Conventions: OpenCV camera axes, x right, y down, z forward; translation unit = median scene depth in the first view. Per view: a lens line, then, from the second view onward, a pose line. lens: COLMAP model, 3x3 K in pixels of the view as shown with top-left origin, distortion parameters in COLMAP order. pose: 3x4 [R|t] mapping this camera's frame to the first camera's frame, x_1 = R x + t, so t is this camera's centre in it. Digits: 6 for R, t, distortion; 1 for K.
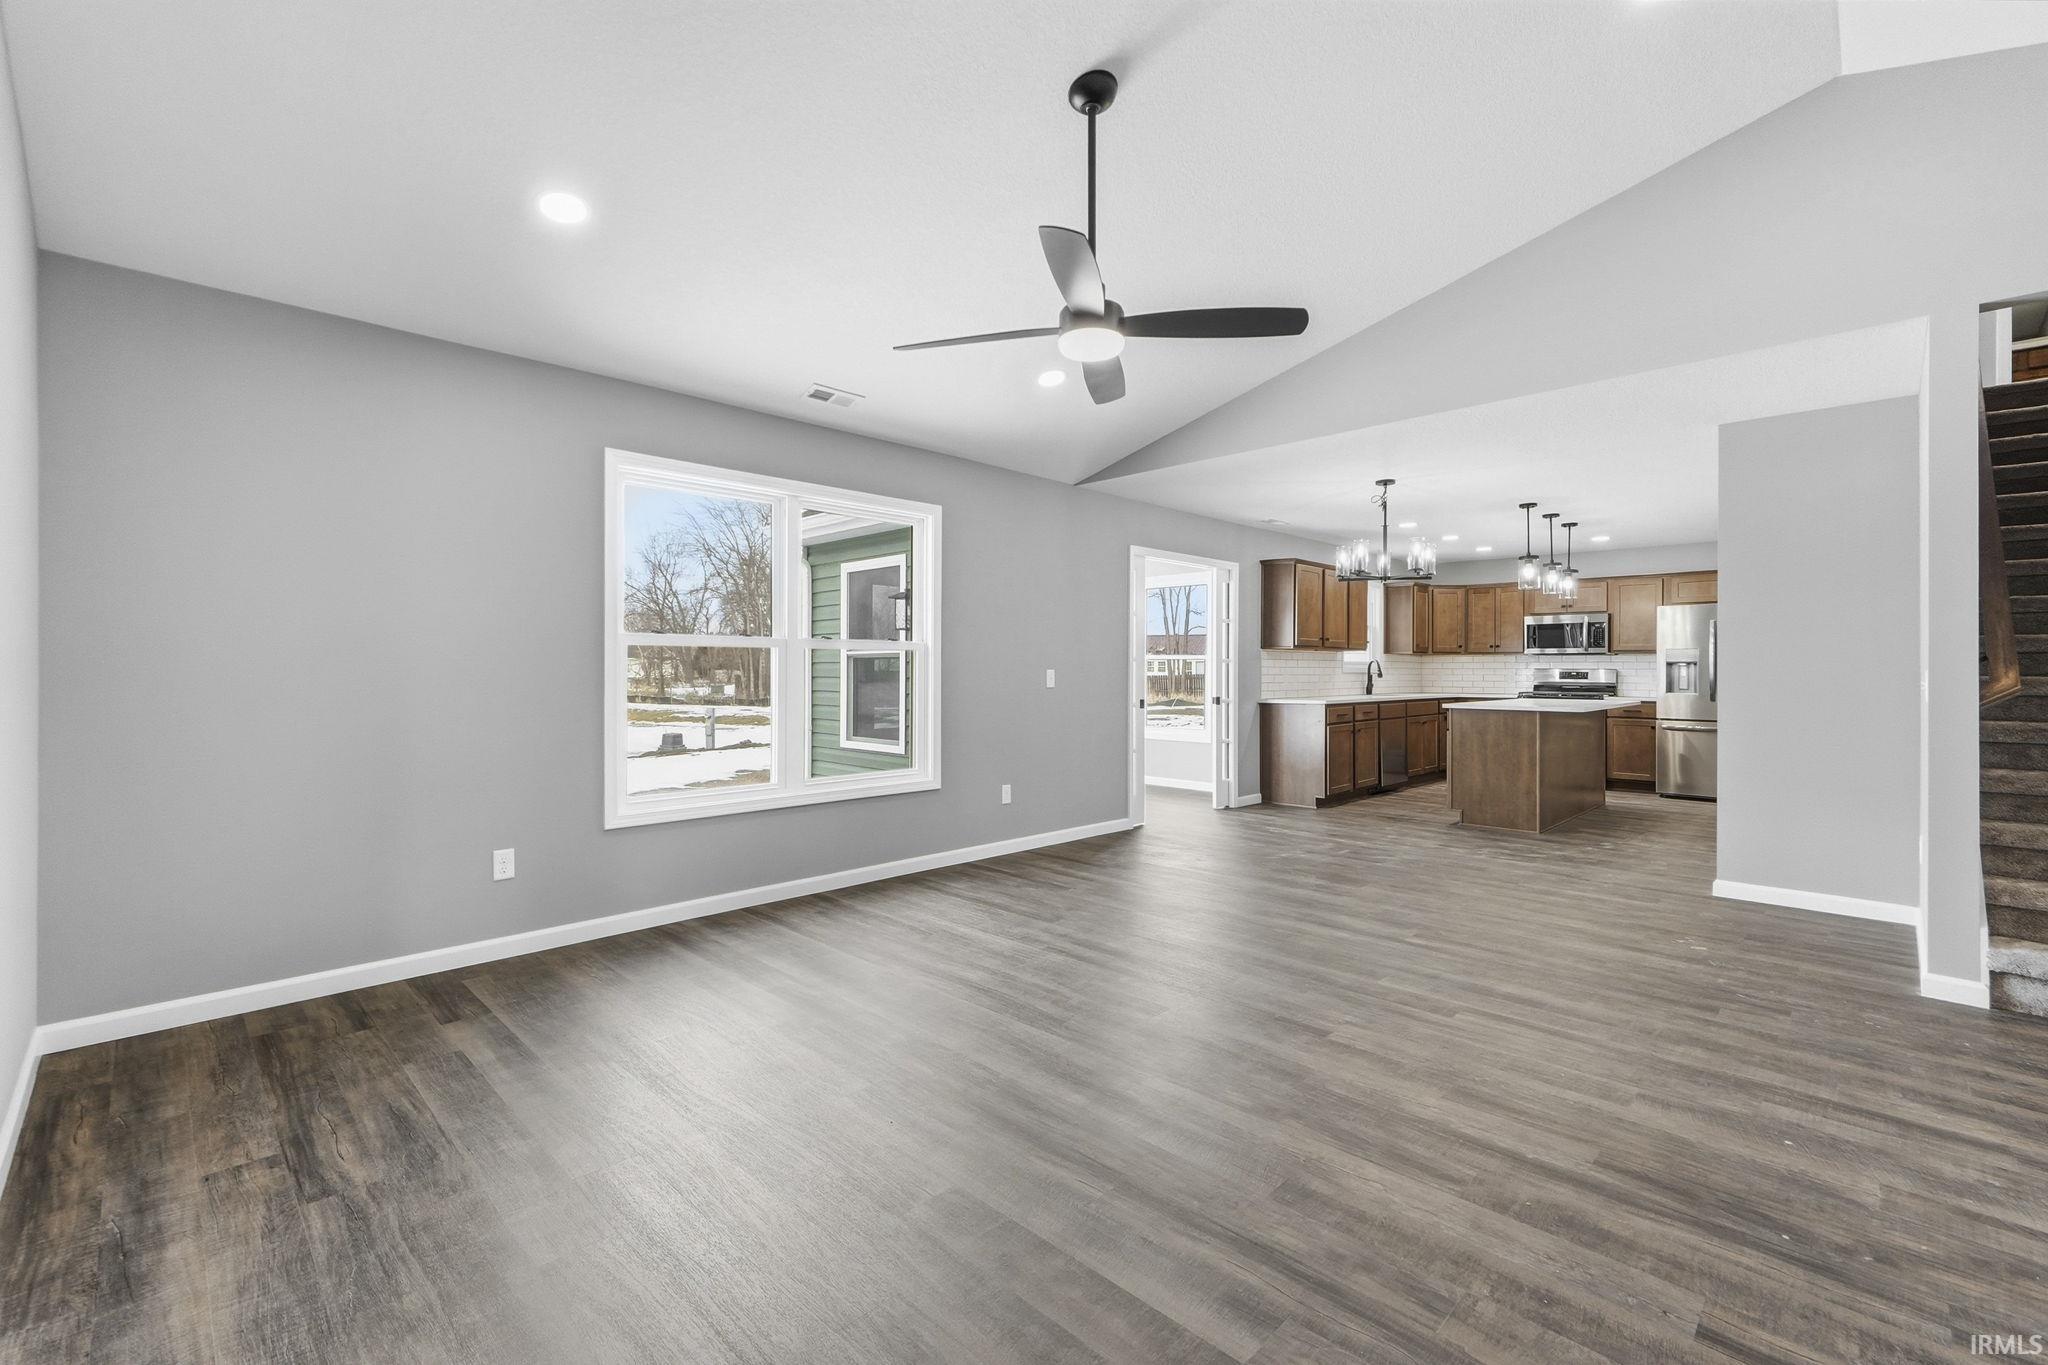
lens RADIAL K [[869.9, 0, 1021.2], [0, 869.9, 664.0], [0, 0, 1]] dist [0.002728, 0.000509]
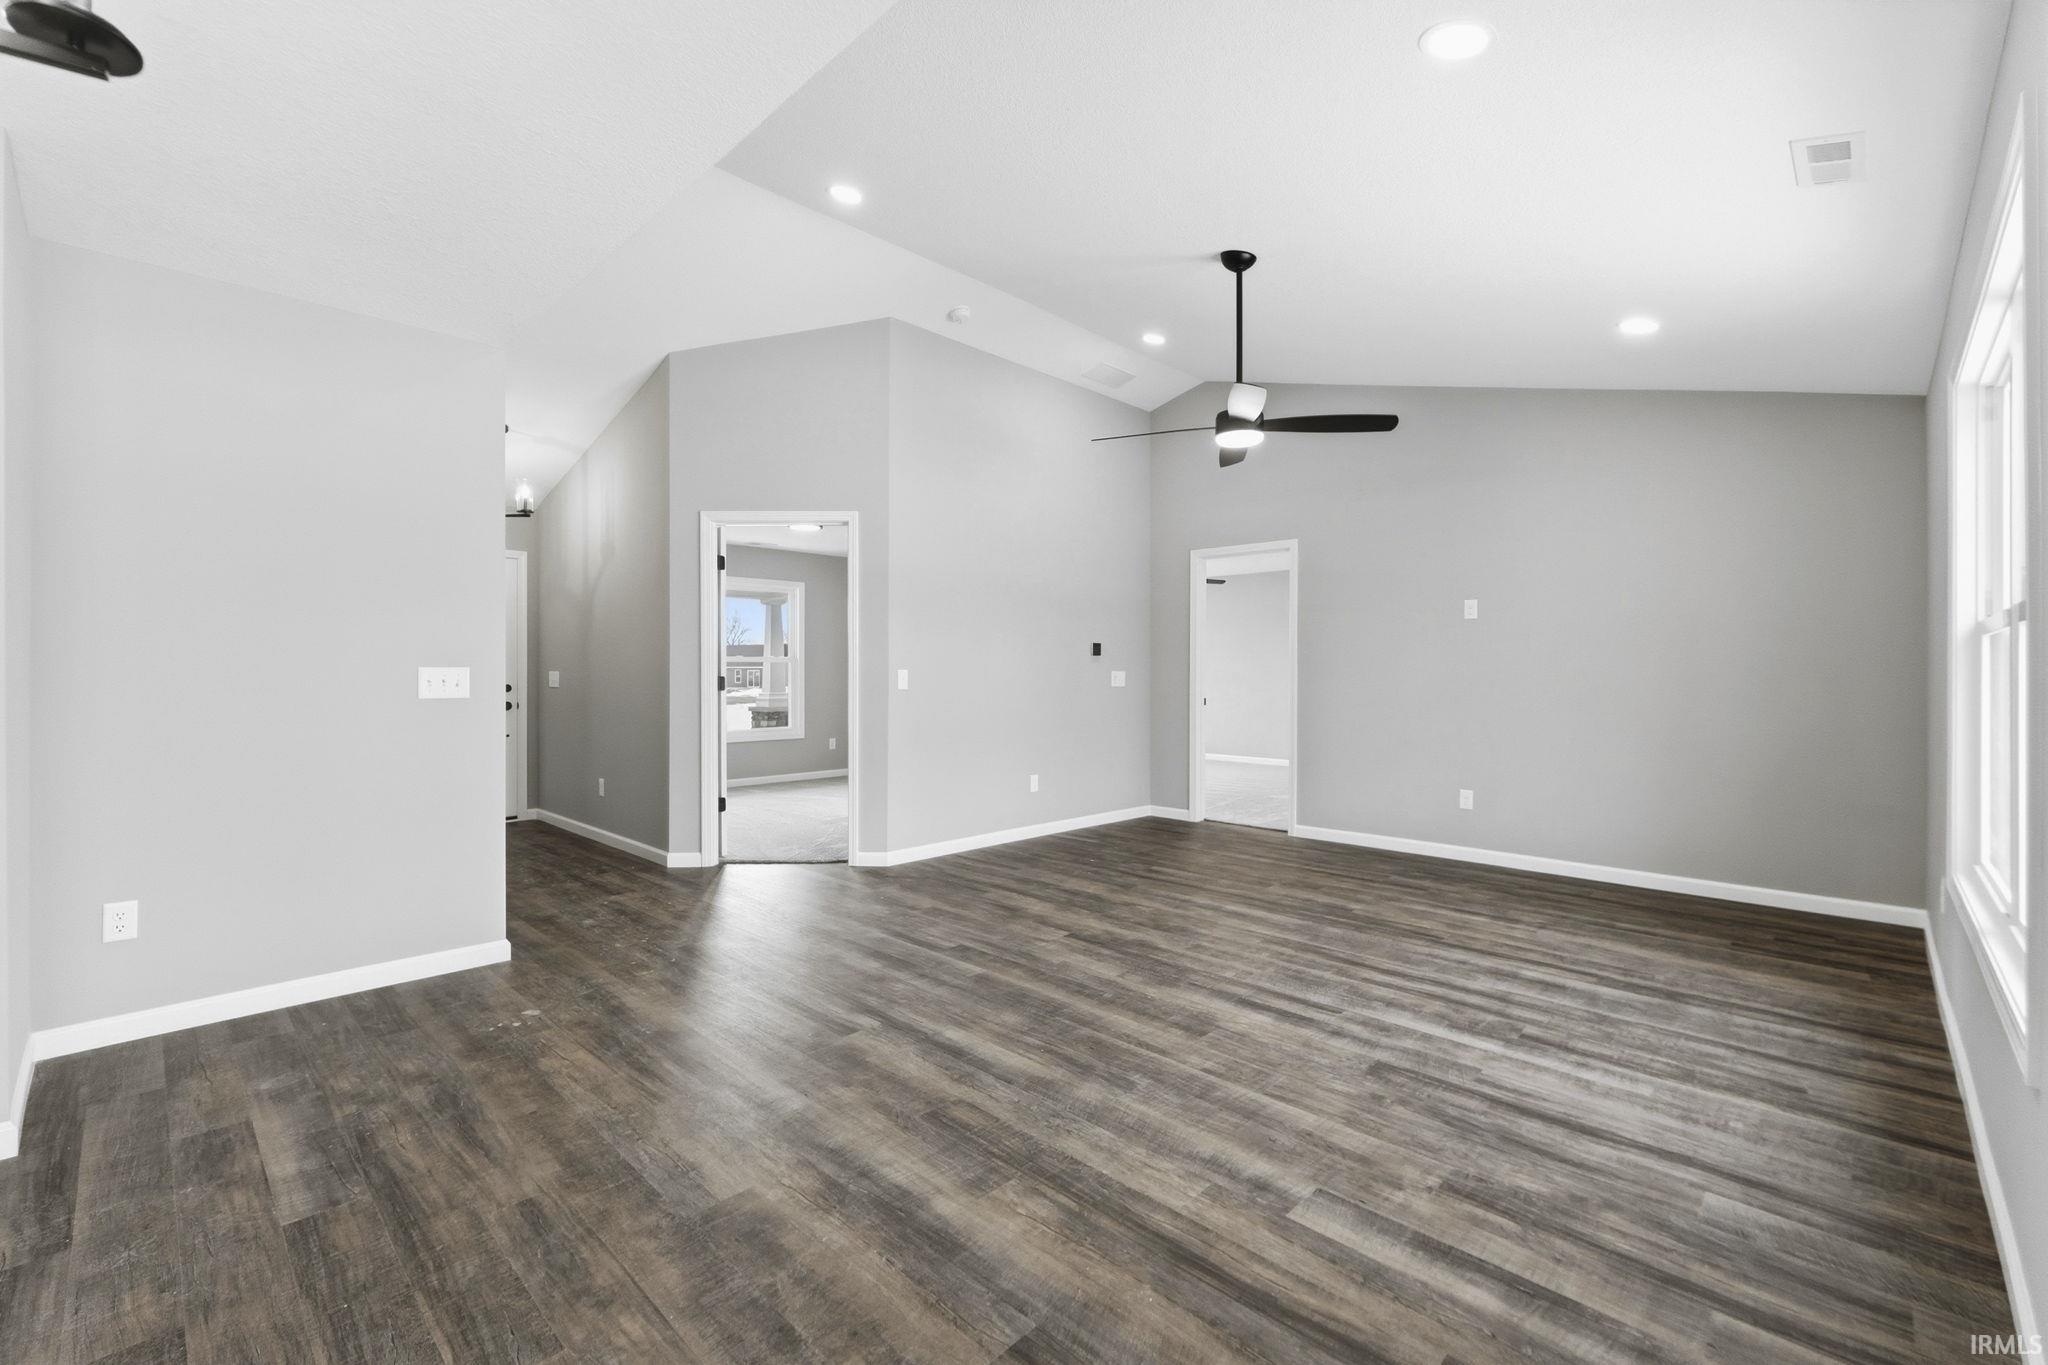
lens RADIAL K [[869.9, 0, 1016.6], [0, 869.9, 683.8], [0, 0, 1]] dist [0.002728, 0.000509]
pose [[-0.999977, -0.004260, -0.005266, 0.209891], [-0.004285, 0.999980, 0.004627, 0.010358], [0.005246, 0.004649, -0.999975, 1.127091]]
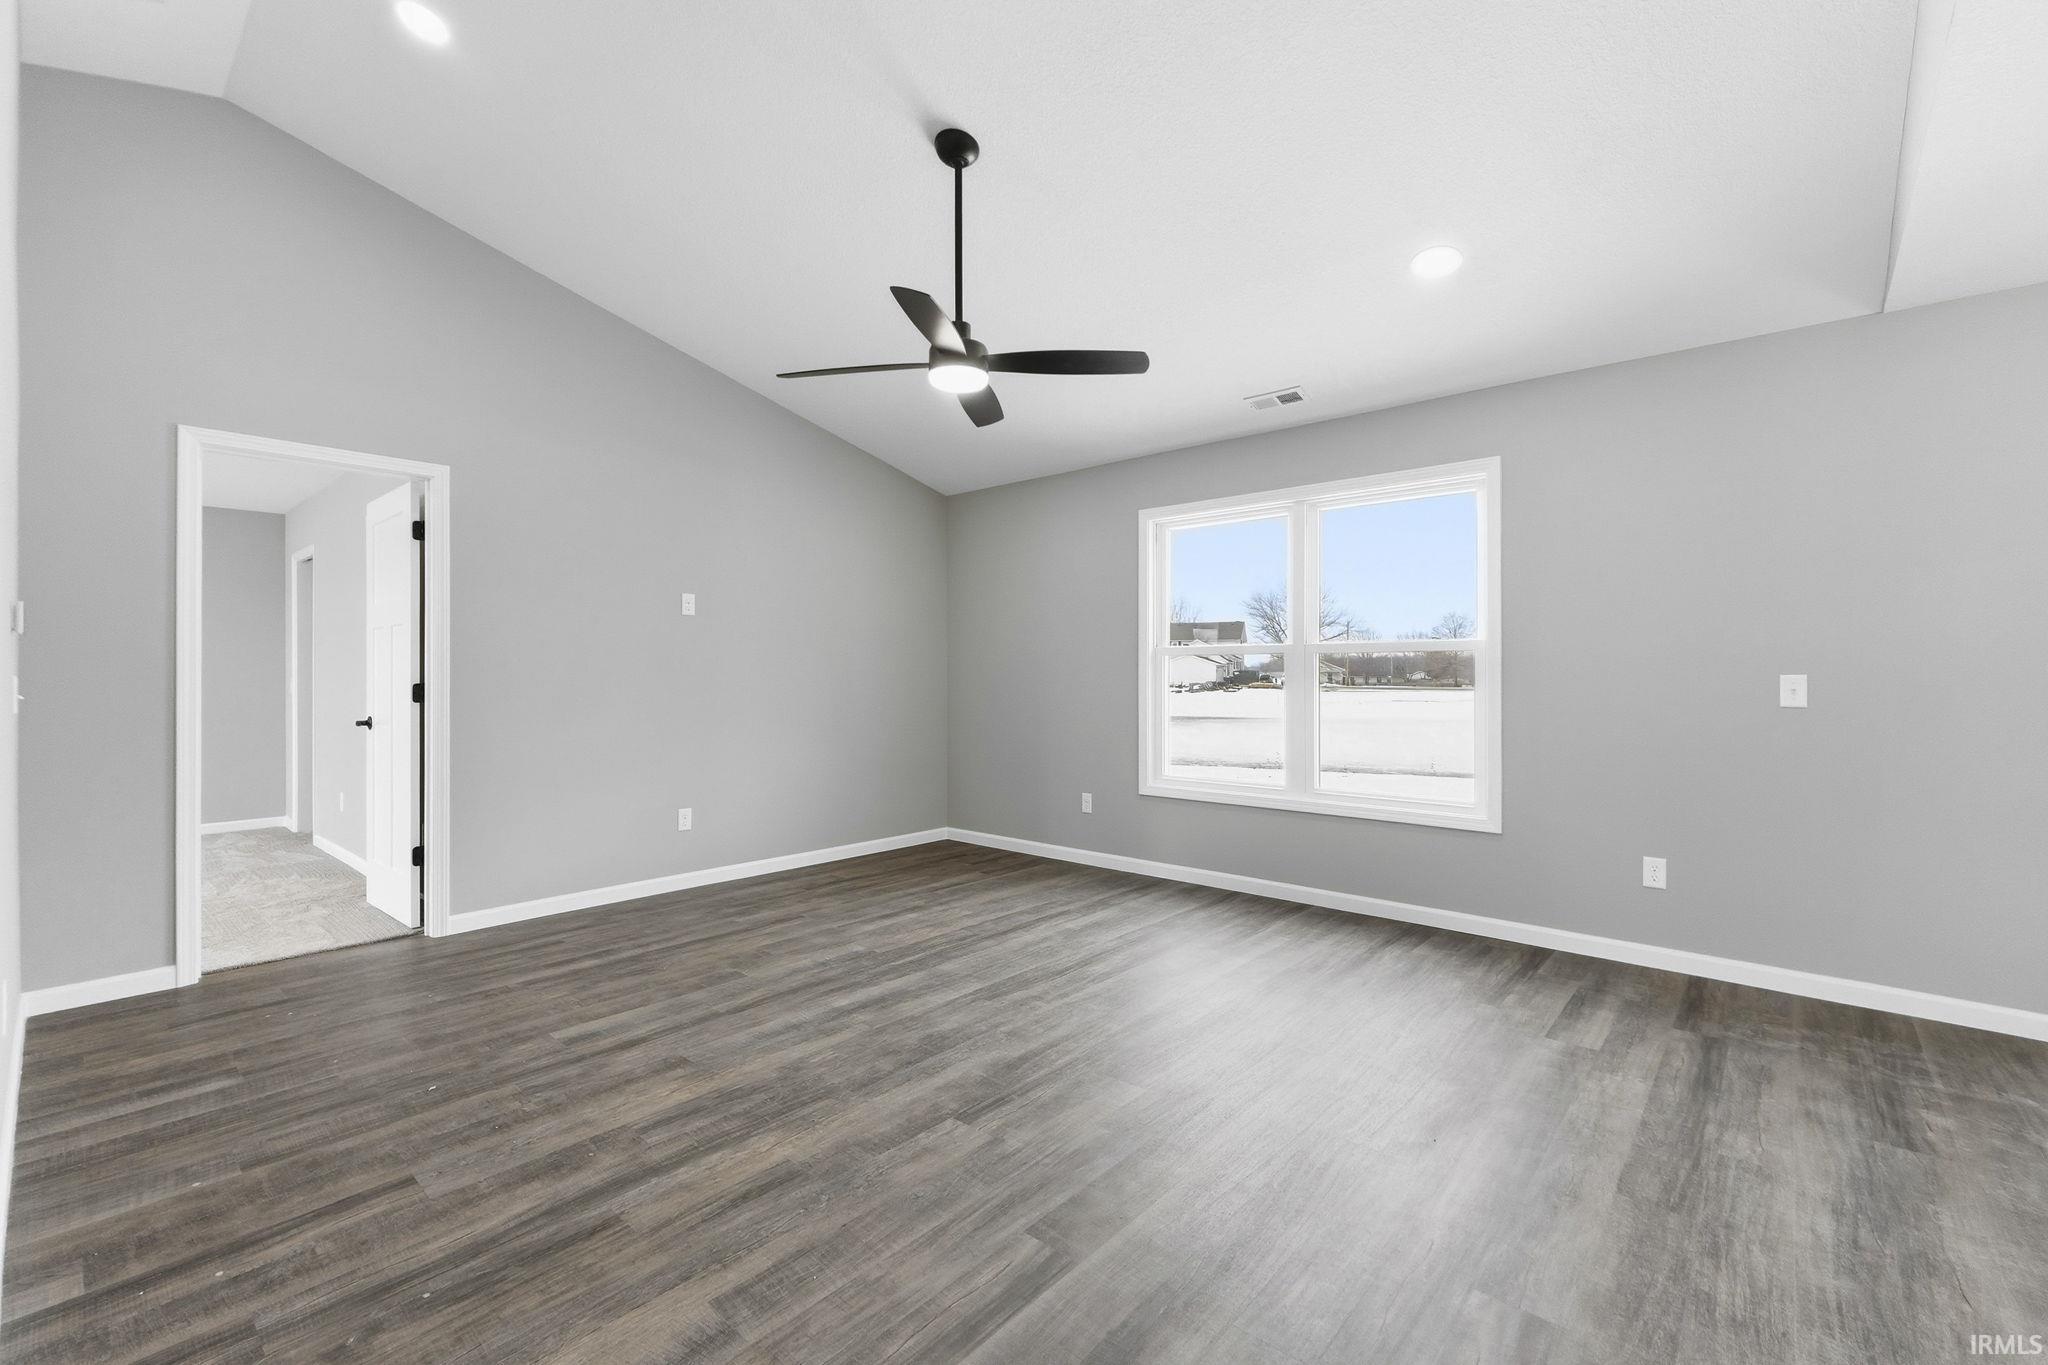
lens RADIAL K [[869.9, 0, 1017.5], [0, 869.9, 669.5], [0, 0, 1]] dist [0.002728, 0.000509]
pose [[0.051421, -0.006933, -0.998653, 0.557041], [0.008191, 0.999945, -0.006521, 0.003298], [0.998643, -0.007844, 0.051475, 0.481073]]
